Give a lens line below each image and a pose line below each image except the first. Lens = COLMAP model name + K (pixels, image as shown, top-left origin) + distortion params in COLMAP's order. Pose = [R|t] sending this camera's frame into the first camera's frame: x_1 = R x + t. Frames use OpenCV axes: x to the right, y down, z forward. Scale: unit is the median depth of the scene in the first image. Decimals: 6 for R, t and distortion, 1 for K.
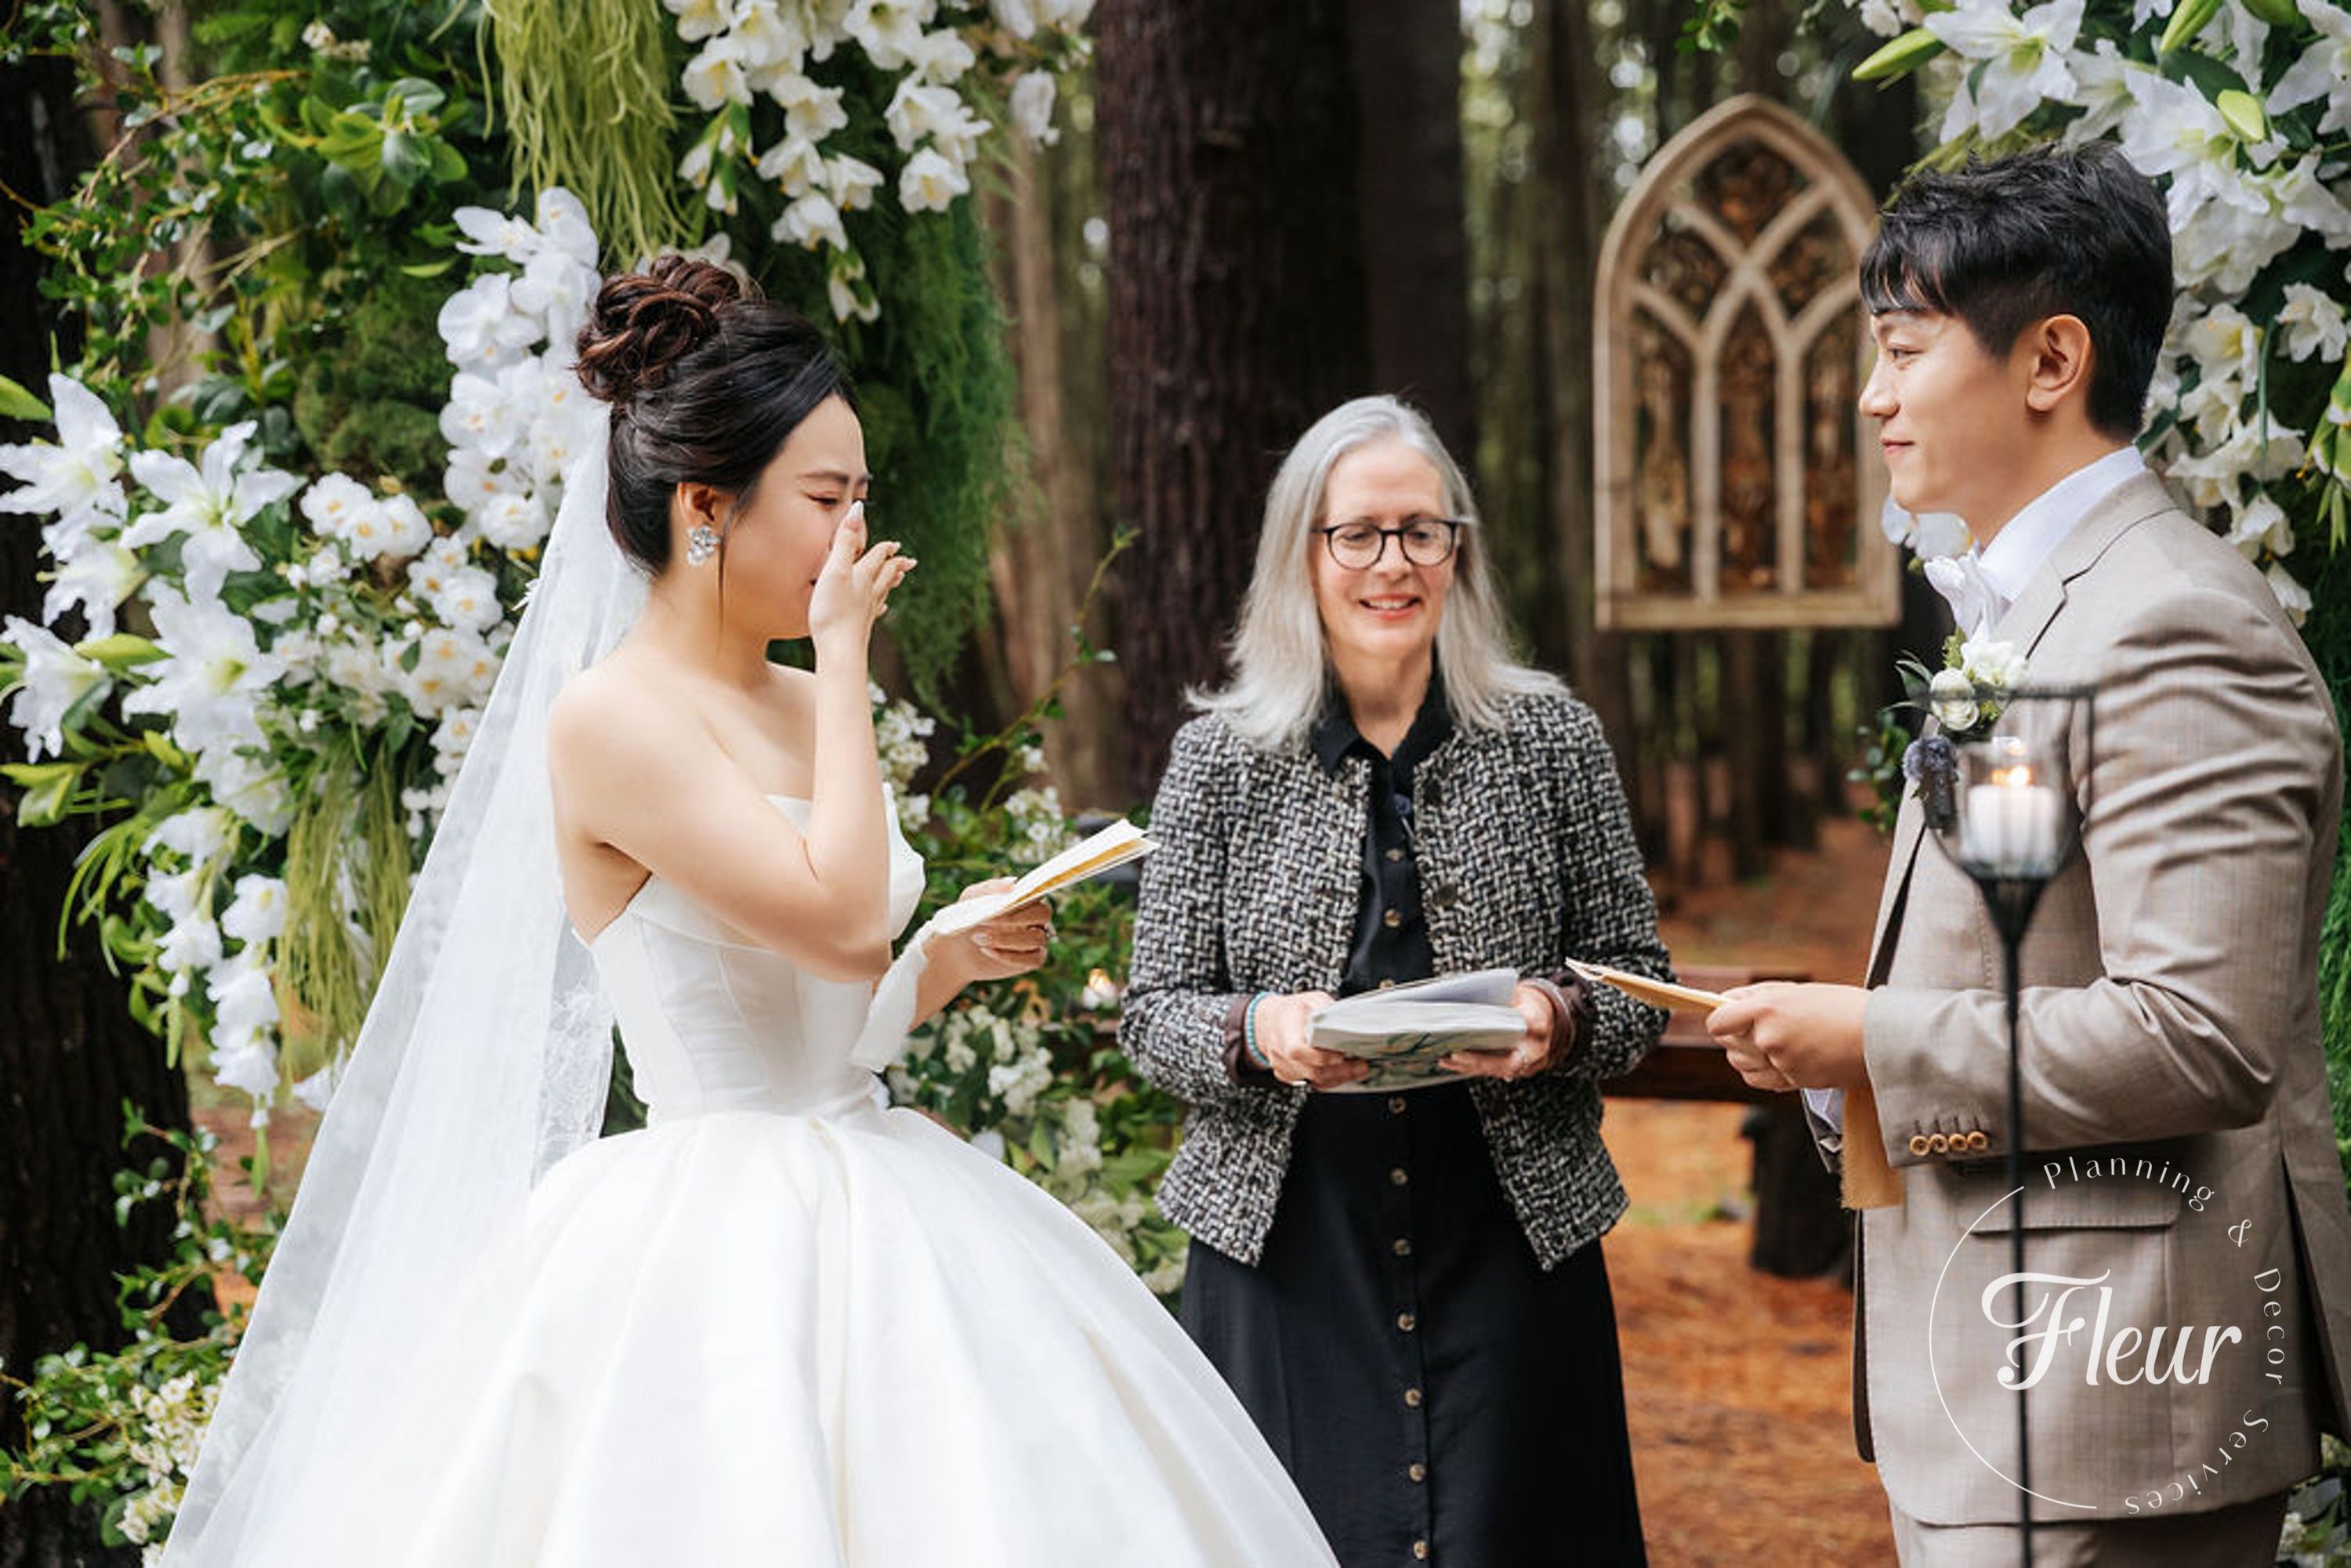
lens RADIAL K [[4340.9, 0, 1175.5], [0, 4340.9, 784.0], [0, 0, 1]] dist [0.338218, 0.275757]
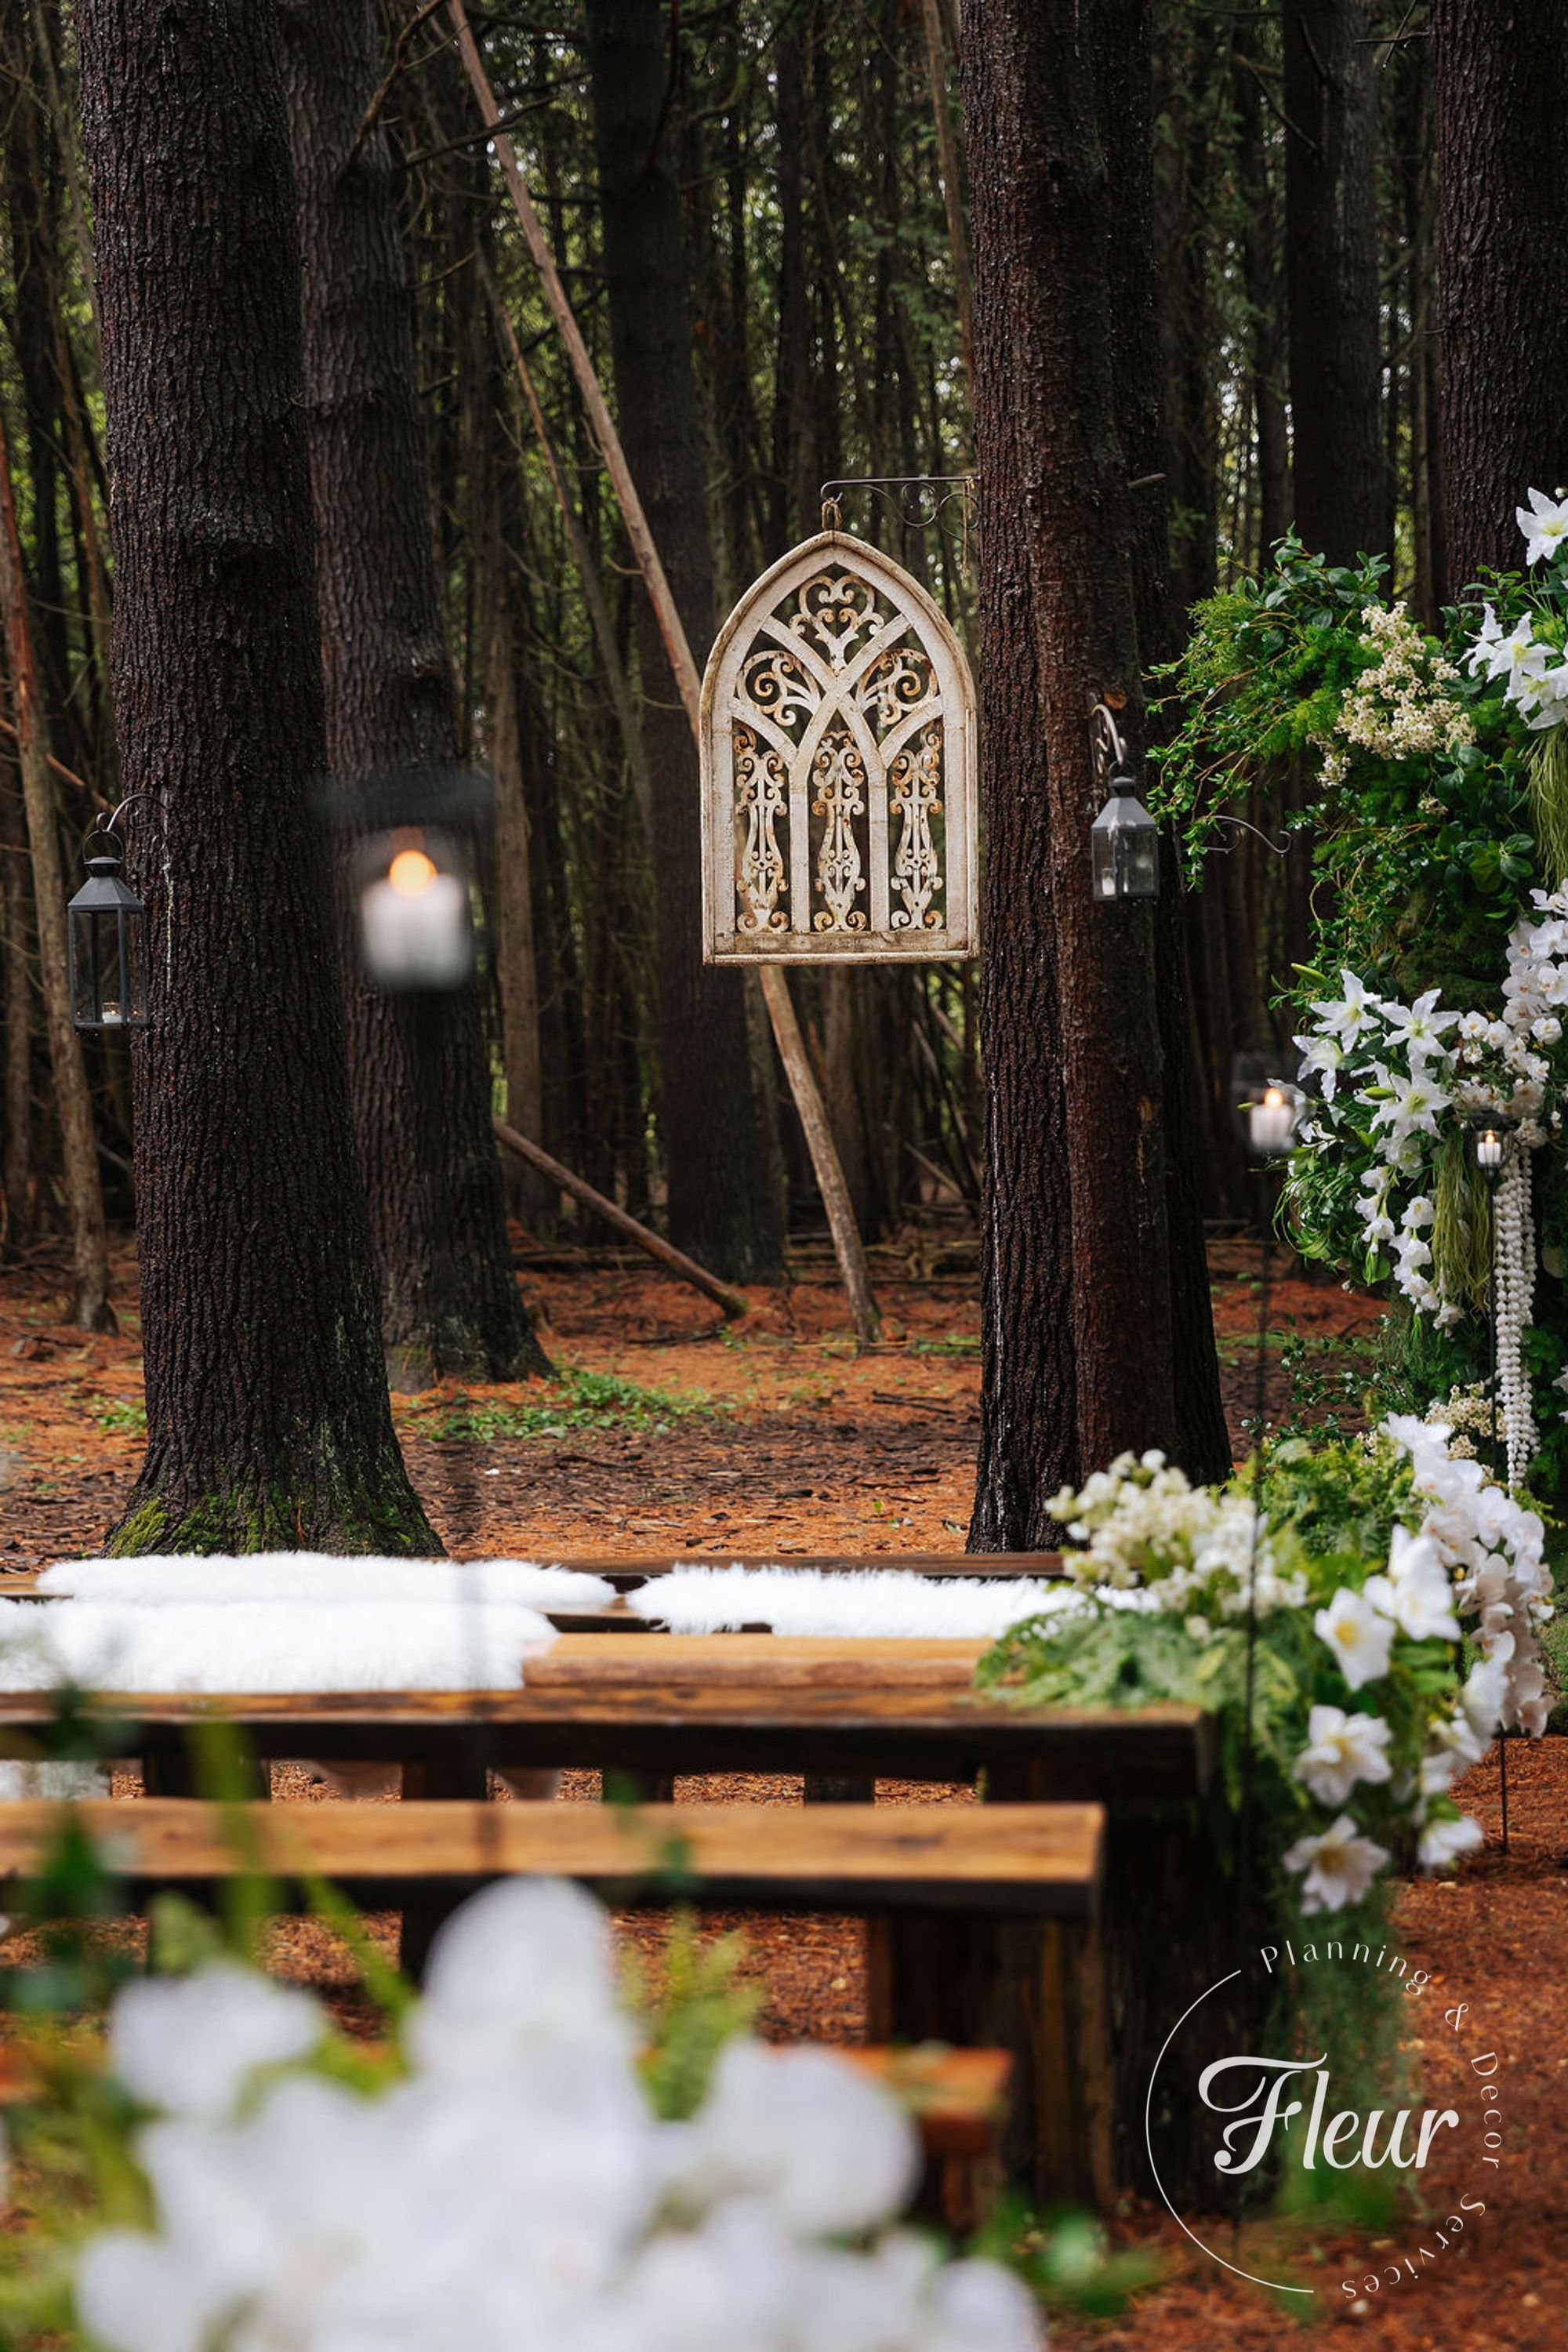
lens RADIAL K [[4415.8, 0, 793.7], [0, 4415.8, 1187.7], [0, 0, 1]] dist [0.351543, -0.006885]
pose [[0.999977, -0.004615, -0.005046, -0.501845], [0.004587, 0.999974, -0.005524, 0.027229], [0.005072, 0.005501, 0.999972, -1.181034]]
